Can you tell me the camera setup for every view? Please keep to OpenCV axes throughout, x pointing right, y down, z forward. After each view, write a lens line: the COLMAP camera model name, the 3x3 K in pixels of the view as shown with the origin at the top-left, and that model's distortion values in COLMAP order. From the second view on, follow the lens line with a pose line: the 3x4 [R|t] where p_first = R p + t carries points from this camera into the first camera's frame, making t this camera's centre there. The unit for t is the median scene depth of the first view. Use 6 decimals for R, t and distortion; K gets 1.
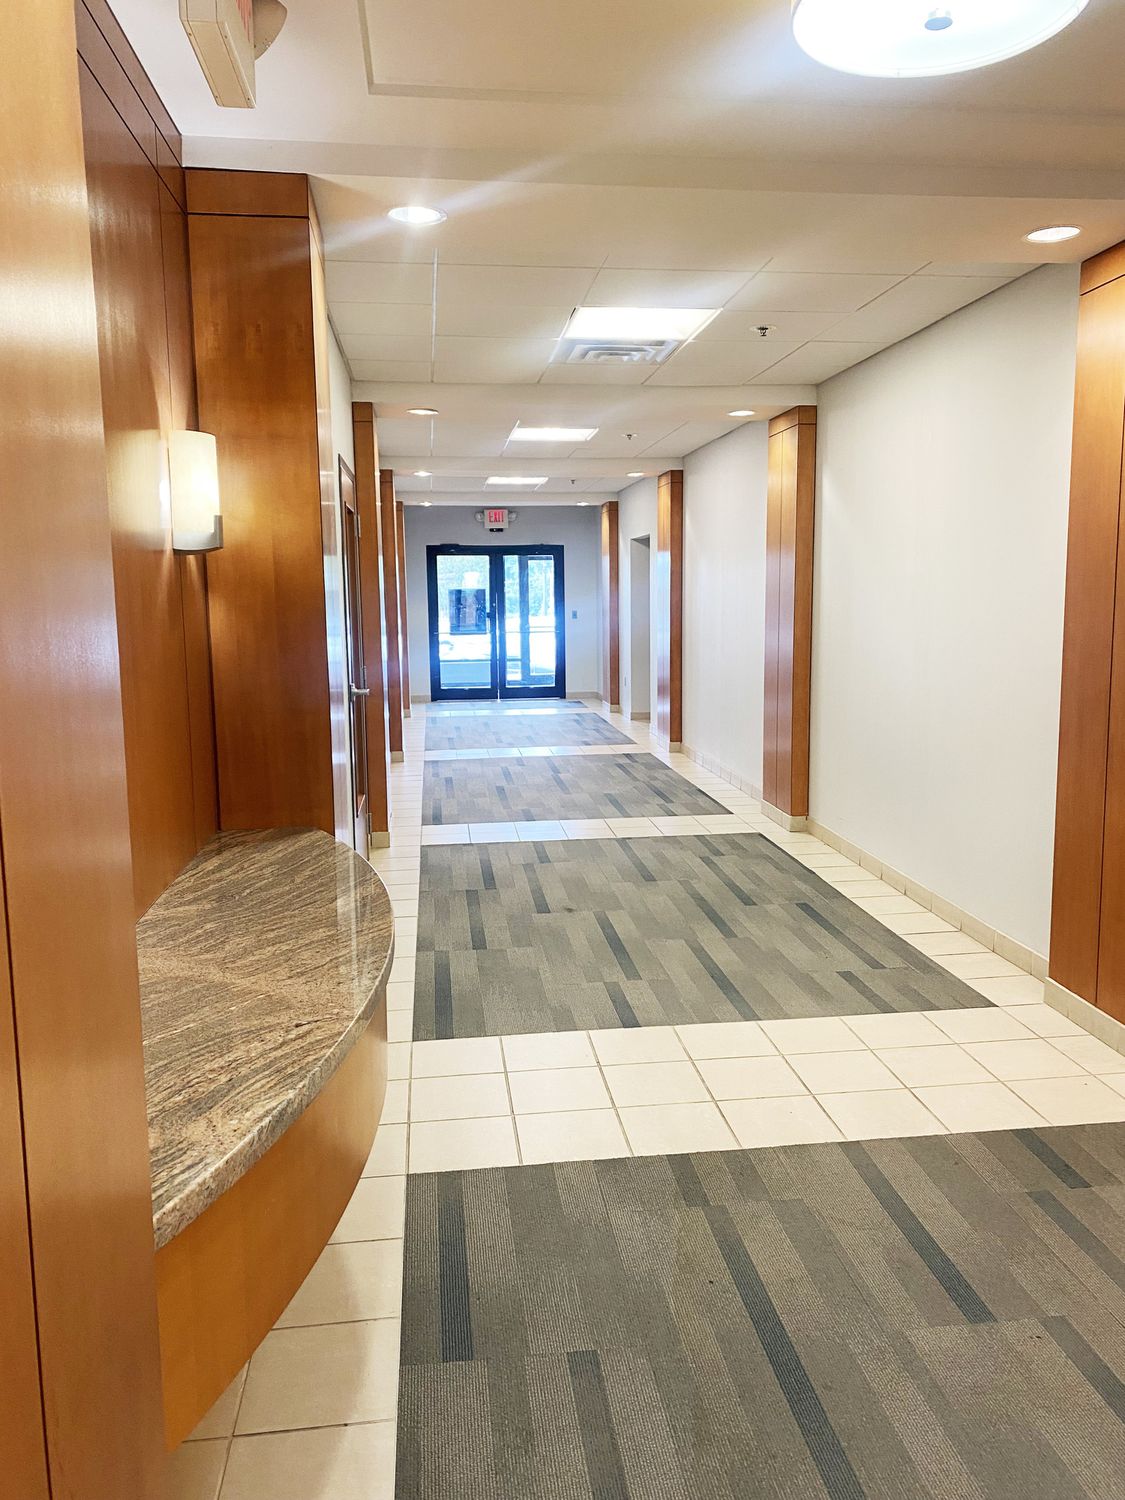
lens RADIAL K [[1141.1, 0, 556.1], [0, 1141.1, 723.9], [0, 0, 1]] dist [0.024880, -0.029525]
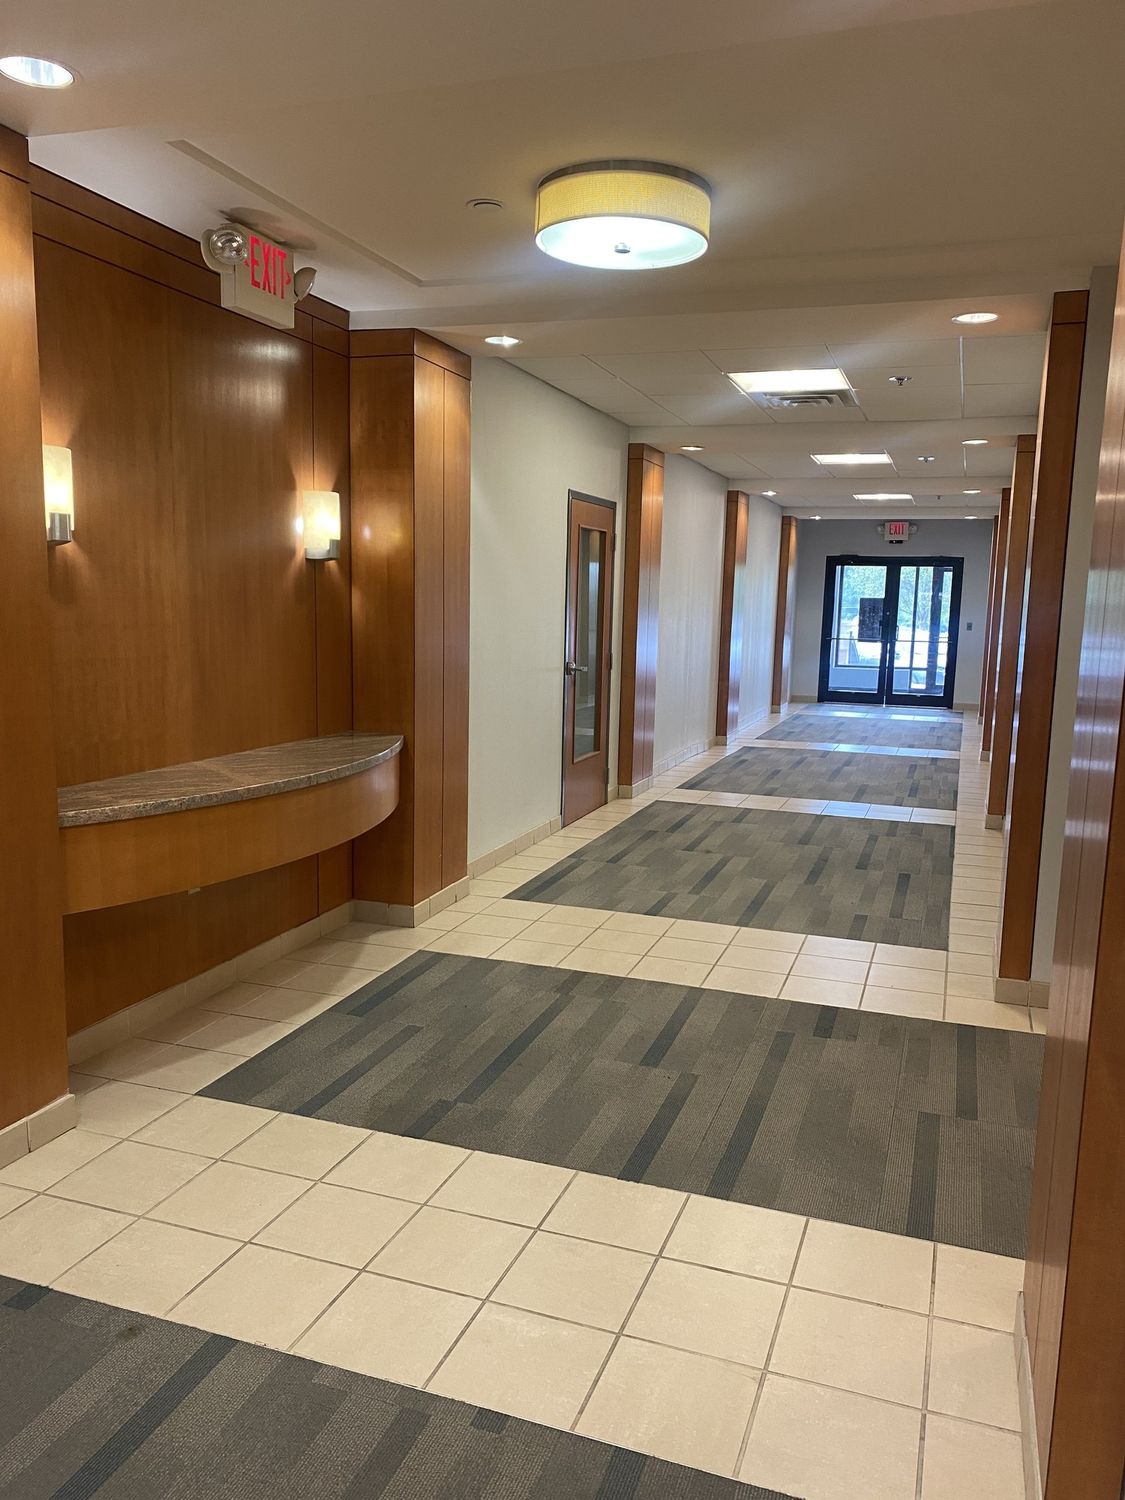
lens RADIAL K [[1141.1, 0, 566.3], [0, 1141.1, 753.3], [0, 0, 1]] dist [0.024880, -0.029525]
pose [[0.899189, 0.094789, -0.427169, 0.434645], [-0.086282, 0.995496, 0.039280, 0.021851], [0.428968, 0.001537, 0.903318, -0.220802]]
